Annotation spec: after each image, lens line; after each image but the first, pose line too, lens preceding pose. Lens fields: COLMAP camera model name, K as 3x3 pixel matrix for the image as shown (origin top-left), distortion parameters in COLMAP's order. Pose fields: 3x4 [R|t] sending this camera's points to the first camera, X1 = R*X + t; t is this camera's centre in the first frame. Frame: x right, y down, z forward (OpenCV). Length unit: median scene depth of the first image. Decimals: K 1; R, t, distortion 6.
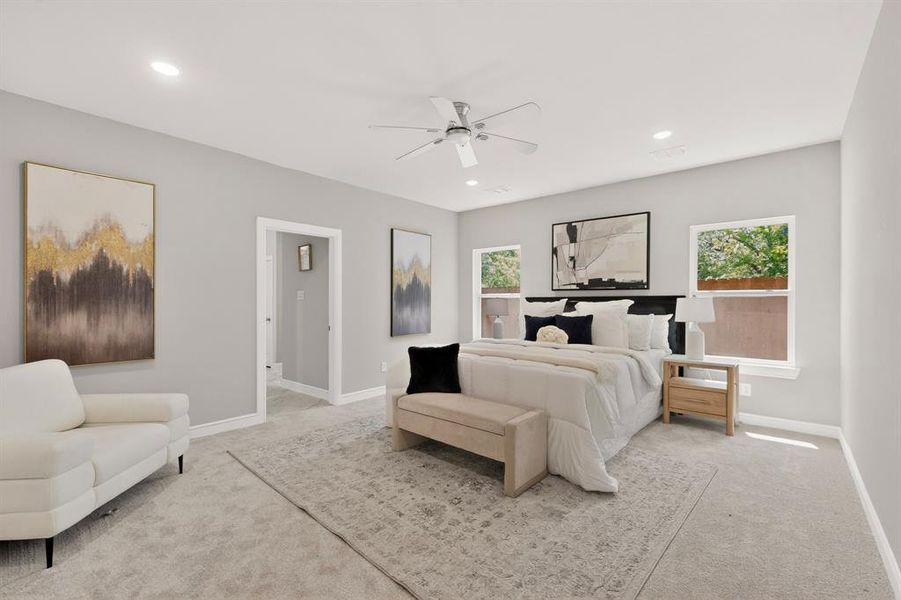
lens RADIAL K [[392.4, 0, 449.0], [0, 392.4, 300.8], [0, 0, 1]] dist [0.007233, -0.000331]
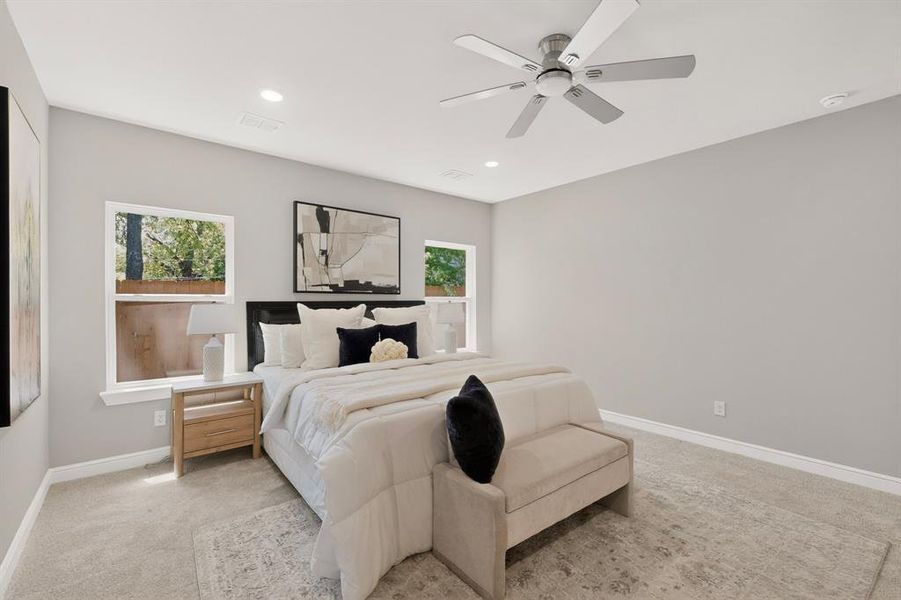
lens RADIAL K [[392.4, 0, 449.0], [0, 392.4, 300.8], [0, 0, 1]] dist [0.007233, -0.000331]
pose [[0.183514, 0.006244, 0.982997, -0.416845], [0.002805, 0.999972, -0.006876, -0.005034], [-0.983013, 0.004019, 0.183492, 0.619951]]
